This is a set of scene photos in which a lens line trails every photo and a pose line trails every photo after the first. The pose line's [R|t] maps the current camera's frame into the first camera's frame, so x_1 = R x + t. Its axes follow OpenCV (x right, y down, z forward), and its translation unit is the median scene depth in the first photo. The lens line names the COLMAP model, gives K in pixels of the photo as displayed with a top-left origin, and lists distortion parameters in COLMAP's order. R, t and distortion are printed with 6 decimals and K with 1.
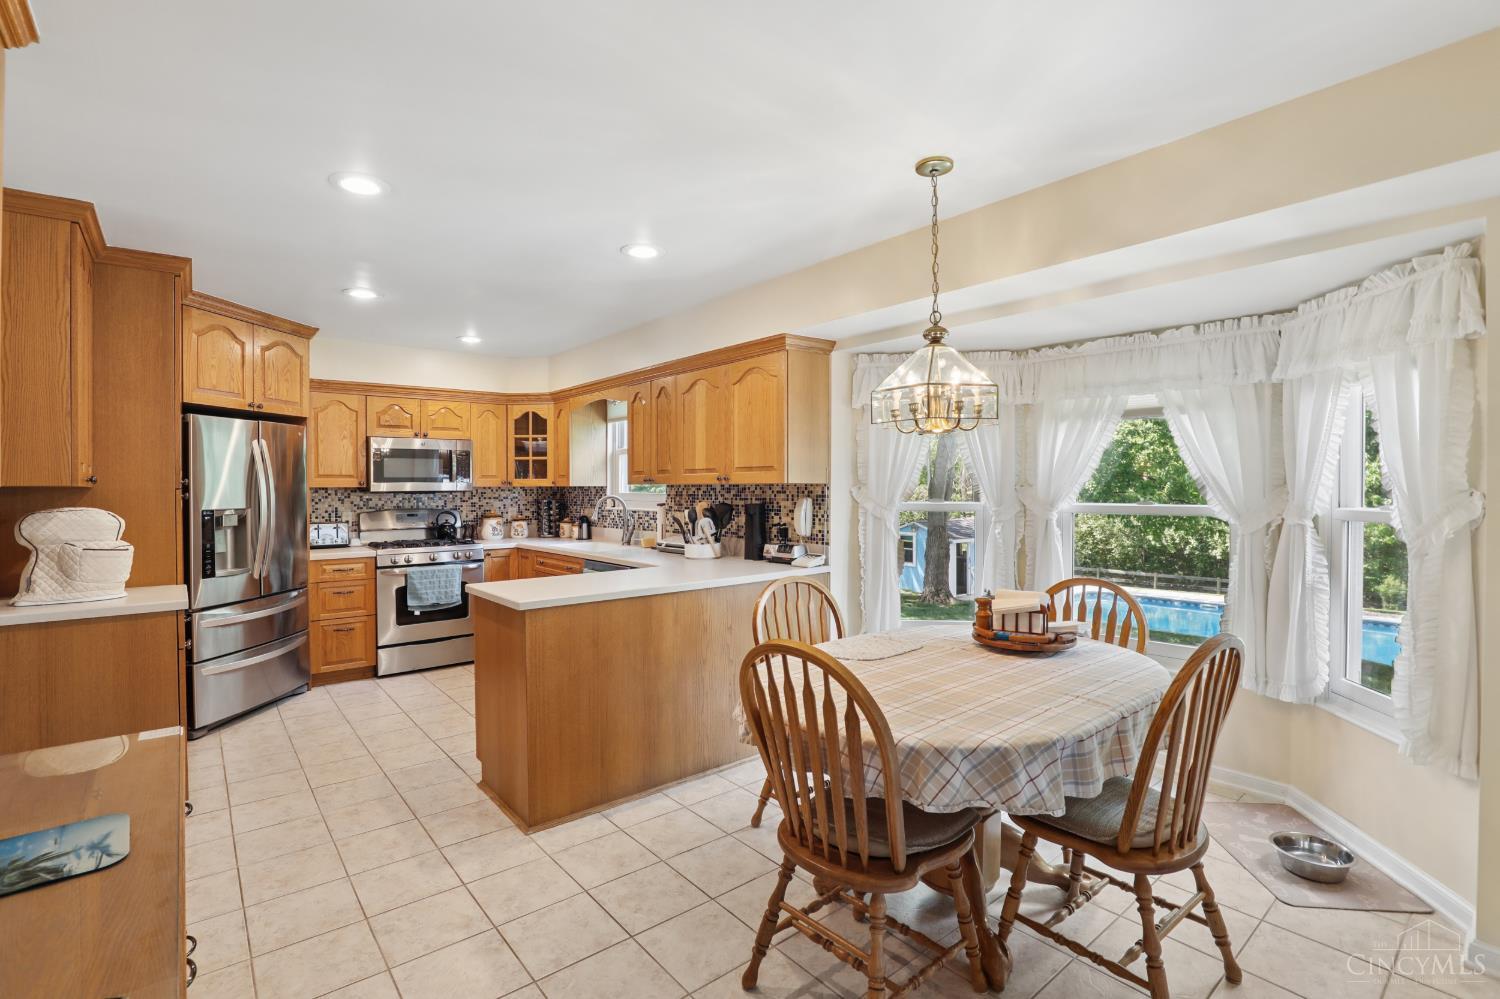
lens RADIAL K [[691.6, 0, 744.2], [0, 691.6, 500.4], [0, 0, 1]] dist [-0.030793, 0.003797]
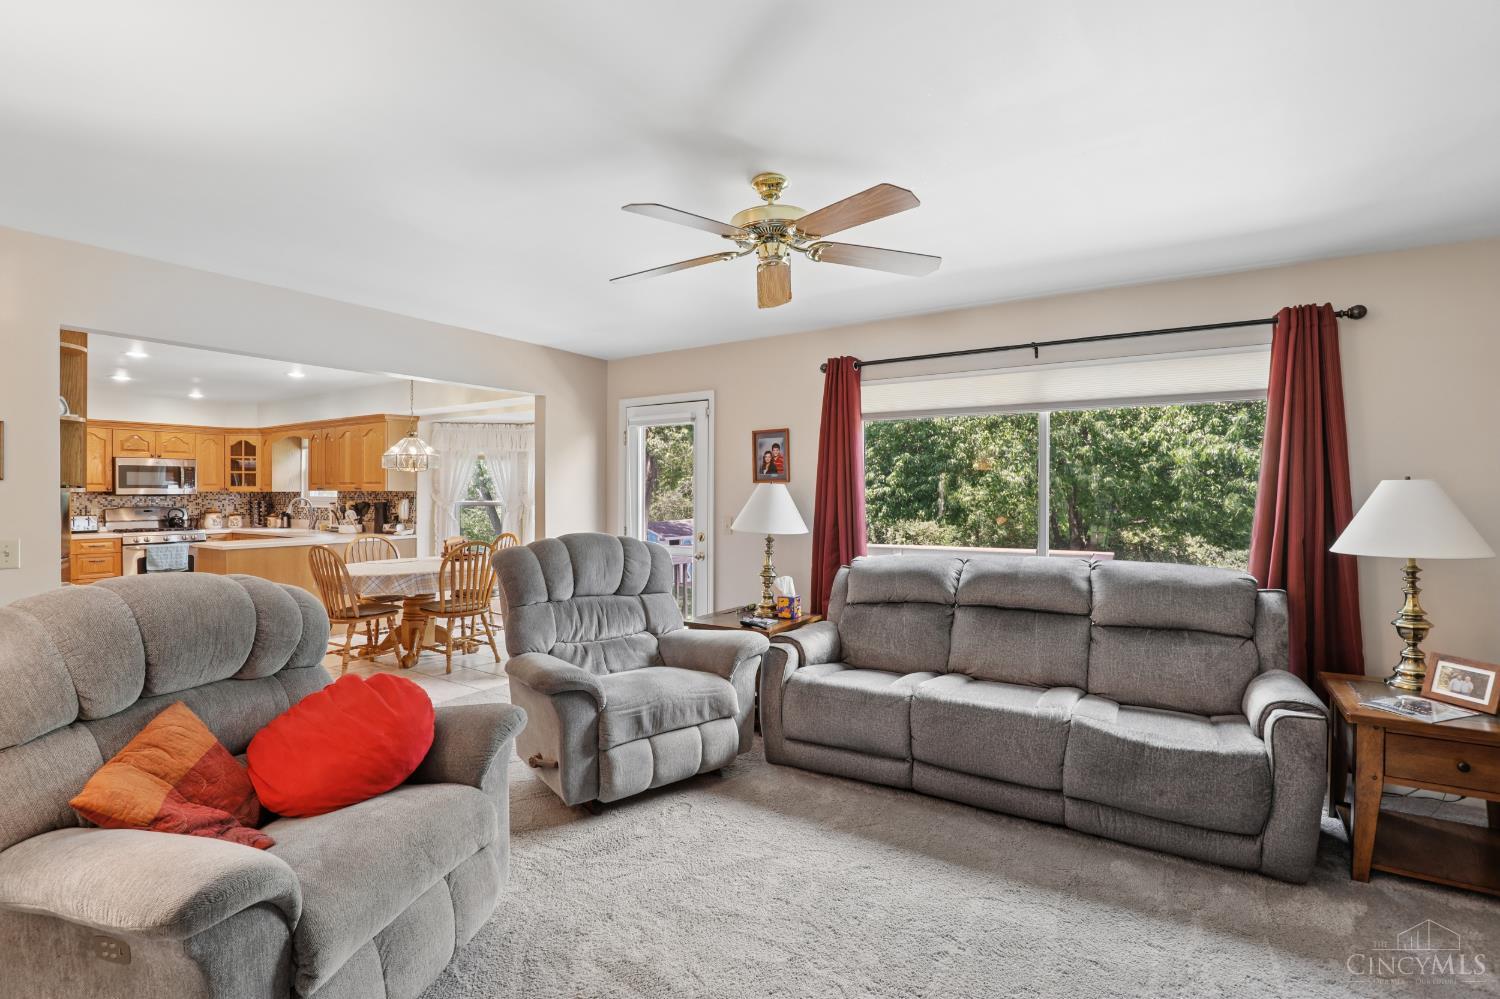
lens RADIAL K [[691.6, 0, 748.3], [0, 691.6, 505.0], [0, 0, 1]] dist [-0.030793, 0.003797]
pose [[0.953833, 0.000604, 0.300337, 0.323714], [-0.000020, 0.999998, -0.001947, 0.013111], [-0.300338, 0.001851, 0.953831, -0.812133]]
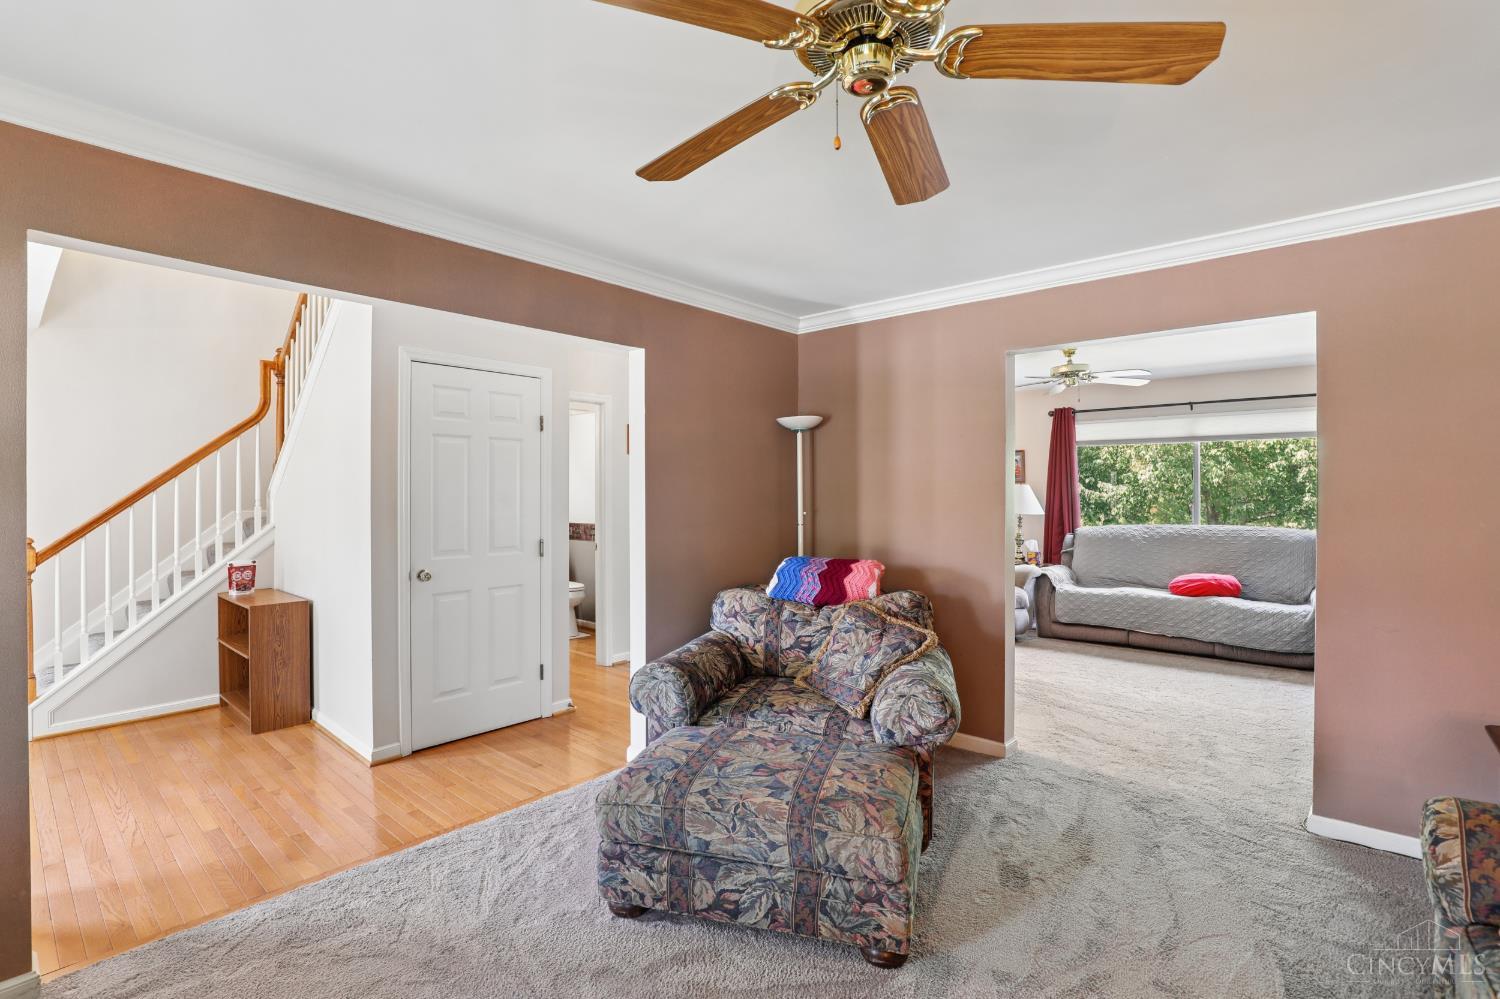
lens RADIAL K [[691.6, 0, 746.6], [0, 691.6, 492.6], [0, 0, 1]] dist [-0.030793, 0.003797]
pose [[0.986979, 0.002483, 0.160832, -0.183650], [-0.000353, 0.999912, -0.013270, 0.020643], [-0.160850, 0.013040, 0.986893, -1.321681]]
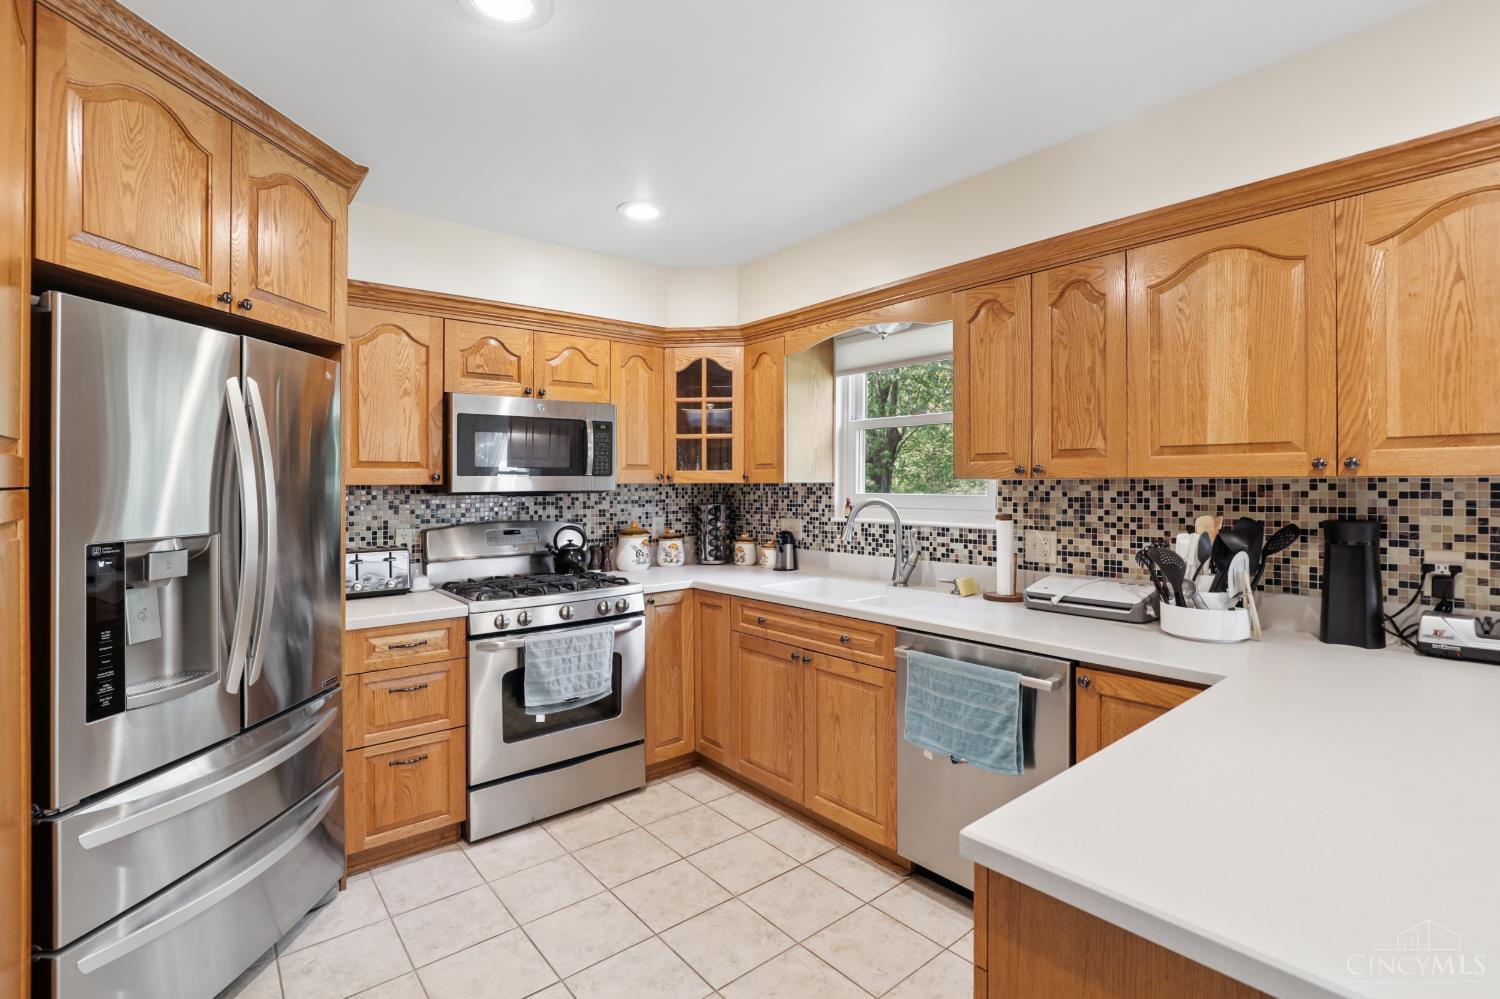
lens RADIAL K [[691.6, 0, 743.3], [0, 691.6, 485.1], [0, 0, 1]] dist [-0.030793, 0.003797]
pose [[0.999980, -0.000882, -0.006197, -0.314799], [0.000774, 0.999851, -0.017254, -0.009246], [0.006211, 0.017249, 0.999832, 0.460677]]
